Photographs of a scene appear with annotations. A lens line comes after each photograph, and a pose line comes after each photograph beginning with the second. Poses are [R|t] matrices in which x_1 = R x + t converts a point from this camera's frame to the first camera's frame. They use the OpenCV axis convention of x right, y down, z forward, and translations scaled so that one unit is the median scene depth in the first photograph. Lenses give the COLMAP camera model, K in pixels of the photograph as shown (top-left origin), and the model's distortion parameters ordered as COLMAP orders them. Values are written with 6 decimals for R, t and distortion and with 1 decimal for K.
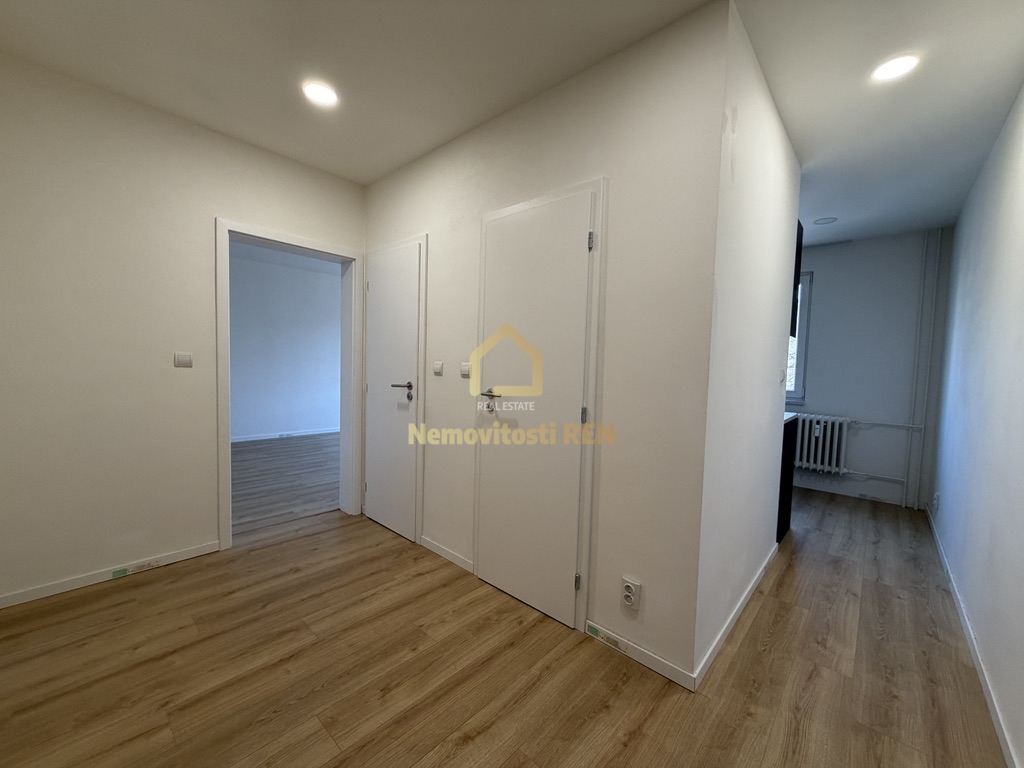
lens RADIAL K [[407.3, 0, 517.1], [0, 407.3, 383.9], [0, 0, 1]] dist [0.004152, 0.000692]
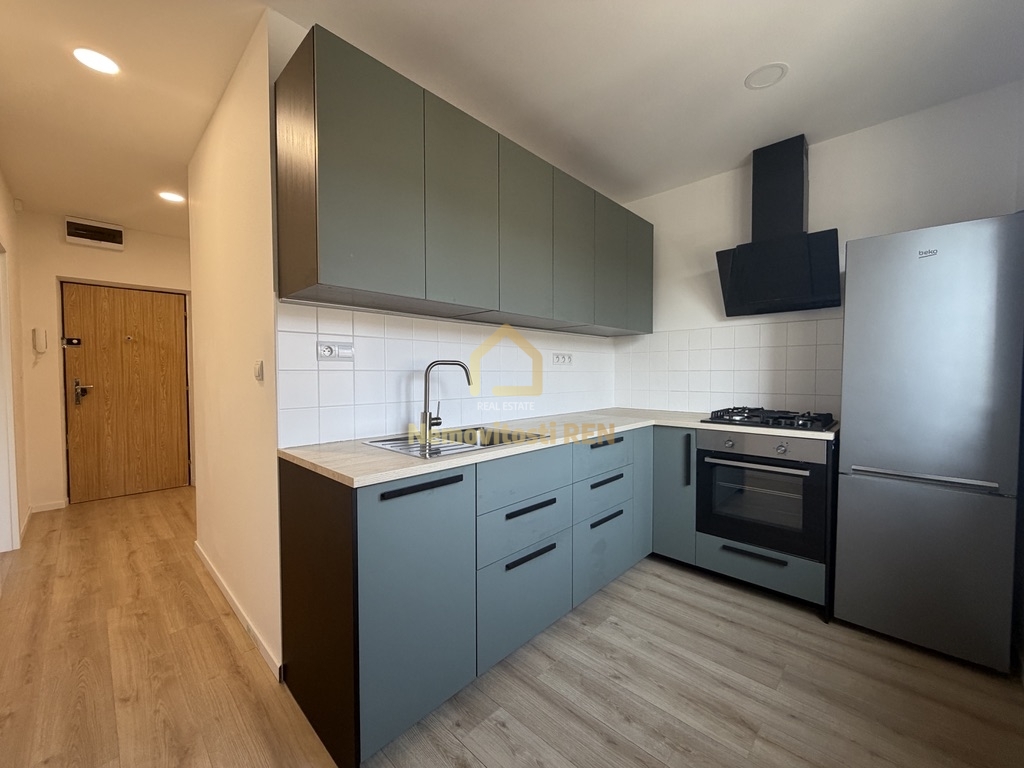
lens RADIAL K [[407.3, 0, 513.2], [0, 407.3, 383.3], [0, 0, 1]] dist [0.004152, 0.000692]
pose [[-0.028937, 0.006488, -0.999560, 1.755849], [-0.043337, 0.999031, 0.007739, -0.038761], [0.998641, 0.043542, -0.028627, 1.941952]]
